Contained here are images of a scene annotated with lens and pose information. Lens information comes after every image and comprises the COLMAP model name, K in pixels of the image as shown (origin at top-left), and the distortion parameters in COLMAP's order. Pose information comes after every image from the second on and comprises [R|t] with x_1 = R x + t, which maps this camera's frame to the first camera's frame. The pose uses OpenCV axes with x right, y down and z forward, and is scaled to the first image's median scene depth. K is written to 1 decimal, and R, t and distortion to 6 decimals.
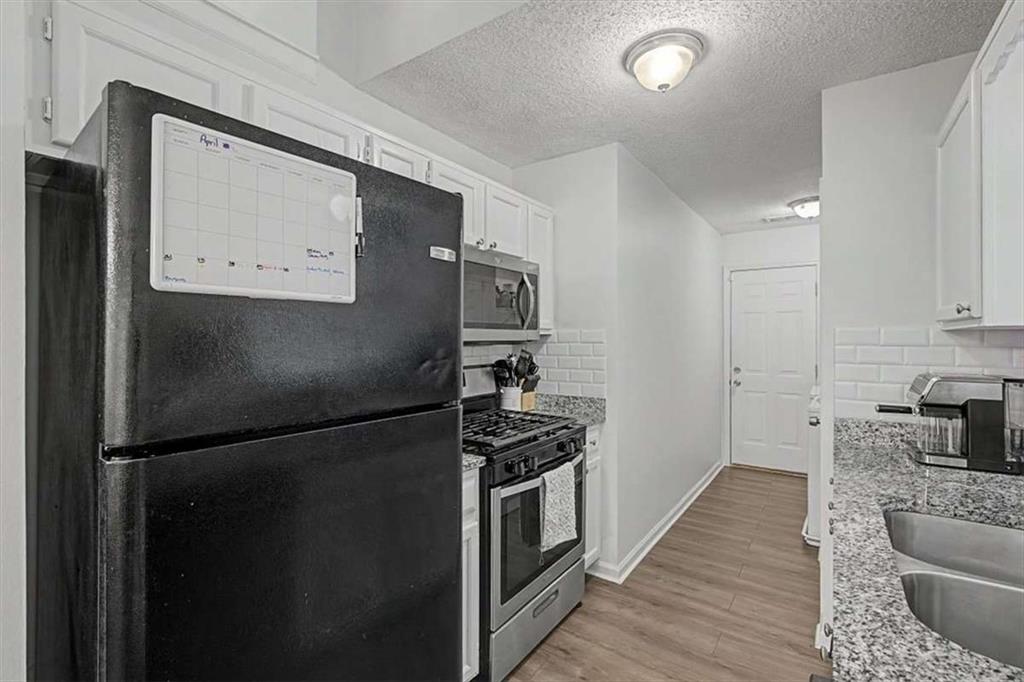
lens RADIAL K [[461.0, 0, 513.7], [0, 461.0, 336.6], [0, 0, 1]] dist [-0.006225, 0.000236]
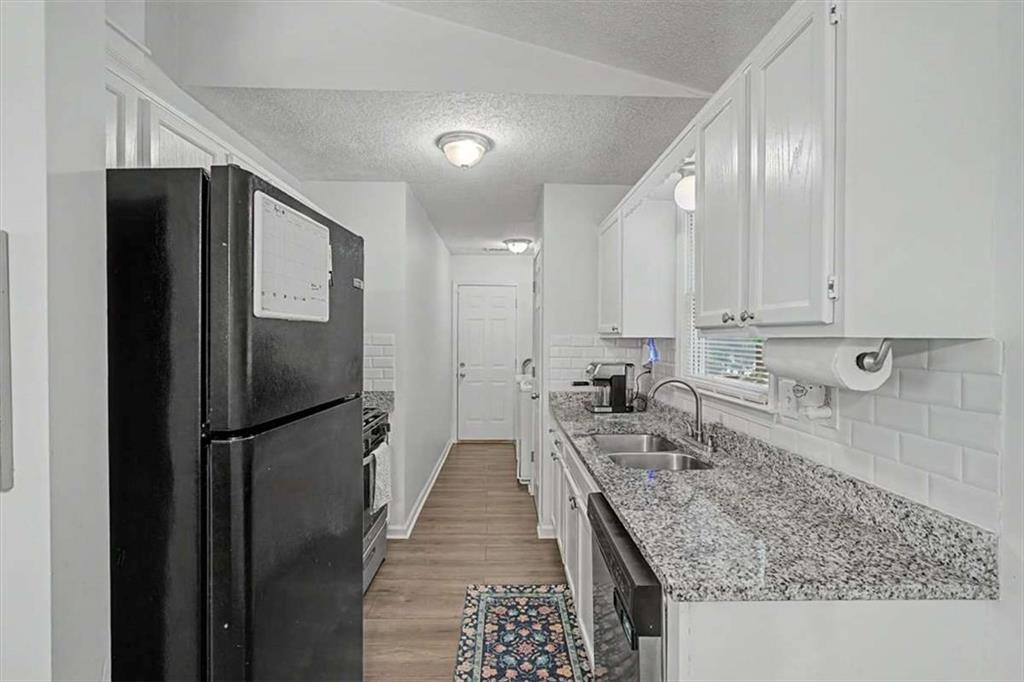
lens RADIAL K [[458.7, 0, 515.2], [0, 458.7, 340.8], [0, 0, 1]] dist [-0.002851, 0.000267]
pose [[0.803808, -0.001757, 0.594887, -0.331031], [-0.005672, 0.999928, 0.010618, -0.016248], [-0.594862, -0.011909, 0.803739, -0.201017]]
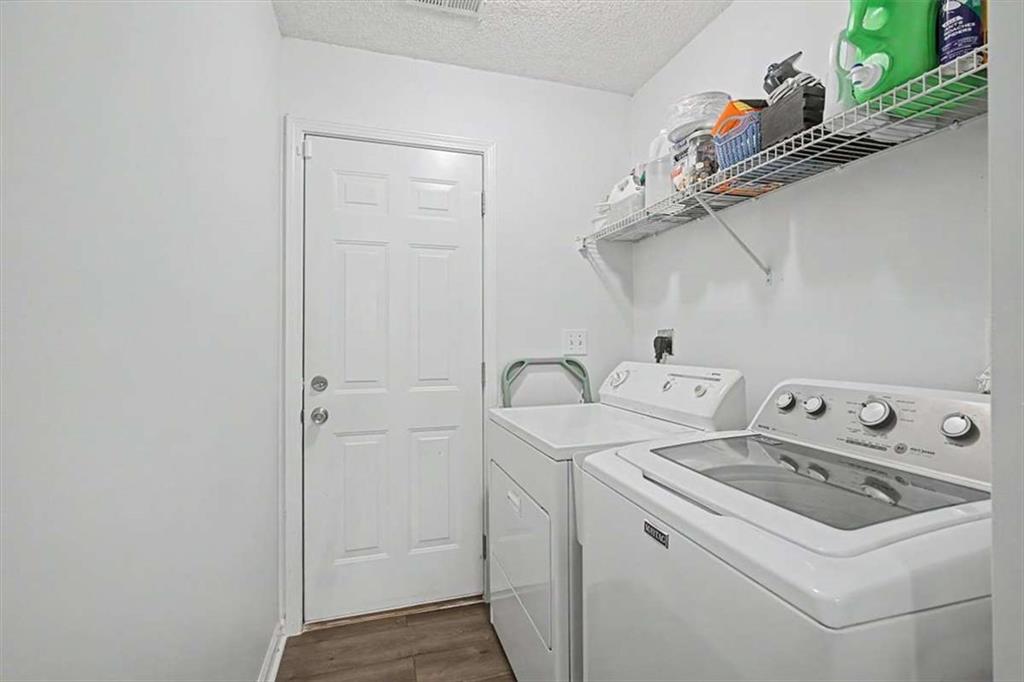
lens RADIAL K [[461.0, 0, 513.7], [0, 461.0, 336.6], [0, 0, 1]] dist [-0.006225, 0.000236]
pose [[0.613401, 0.005090, 0.789755, 0.642564], [0.000289, 0.999978, -0.006669, 0.080244], [-0.789772, 0.004319, 0.613386, 1.464741]]
